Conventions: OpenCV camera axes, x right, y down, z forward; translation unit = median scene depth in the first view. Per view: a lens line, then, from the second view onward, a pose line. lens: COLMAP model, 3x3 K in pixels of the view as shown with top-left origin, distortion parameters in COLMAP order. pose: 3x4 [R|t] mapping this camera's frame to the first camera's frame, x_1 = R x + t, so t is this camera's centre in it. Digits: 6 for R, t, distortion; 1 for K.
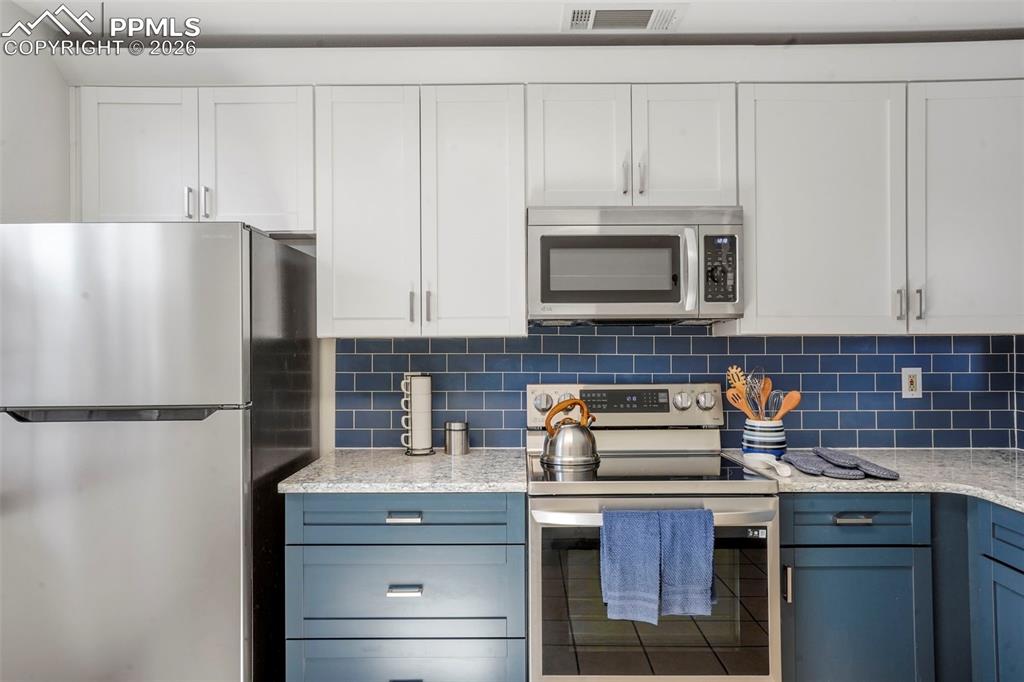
lens RADIAL K [[666.4, 0, 515.1], [0, 666.4, 339.1], [0, 0, 1]] dist [-0.037054, 0.078477]
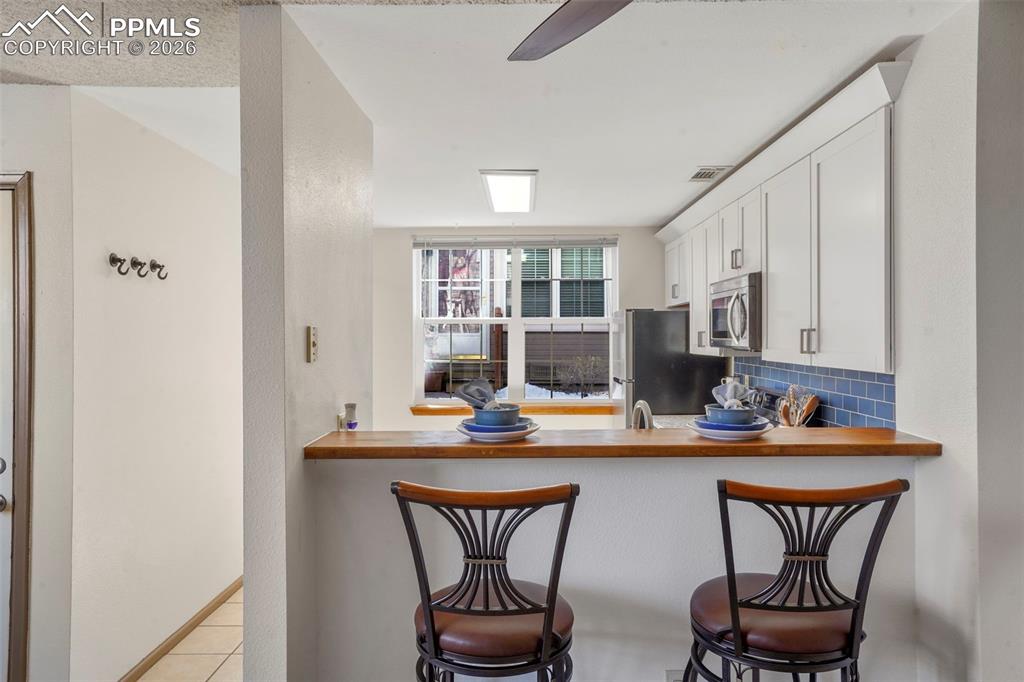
lens RADIAL K [[684.9, 0, 510.2], [0, 684.9, 340.1], [0, 0, 1]] dist [0.004376, 0.004089]
pose [[-0.015926, 0.008028, -0.999841, 1.820361], [0.009937, 0.999920, 0.007870, -0.066764], [0.999824, -0.009810, -0.016004, 0.481590]]
